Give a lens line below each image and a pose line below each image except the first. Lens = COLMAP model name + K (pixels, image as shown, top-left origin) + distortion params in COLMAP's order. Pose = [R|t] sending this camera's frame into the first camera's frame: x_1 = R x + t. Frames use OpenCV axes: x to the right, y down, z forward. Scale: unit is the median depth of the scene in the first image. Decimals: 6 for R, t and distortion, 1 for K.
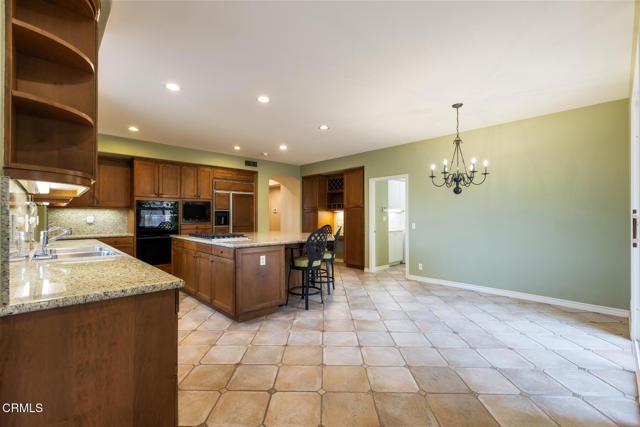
lens RADIAL K [[283.7, 0, 320.0], [0, 283.7, 213.5], [0, 0, 1]] dist [0.000767, 0.000248]
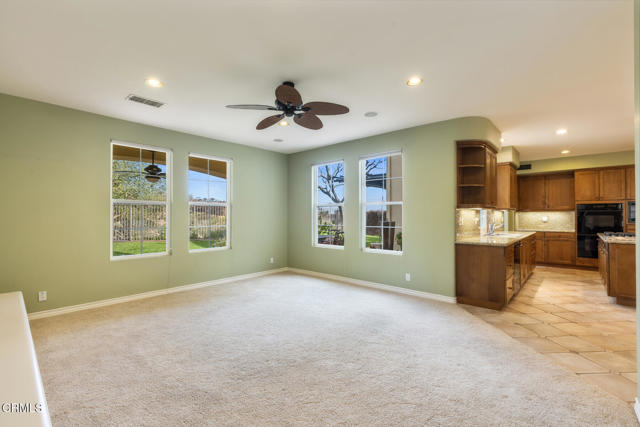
lens RADIAL K [[283.7, 0, 320.0], [0, 283.7, 213.5], [0, 0, 1]] dist [0.000767, 0.000248]
pose [[0.060998, -0.001155, -0.998137, 0.484347], [0.017332, 0.999850, -0.000098, -0.022522], [0.997987, -0.017294, 0.061009, -0.187178]]
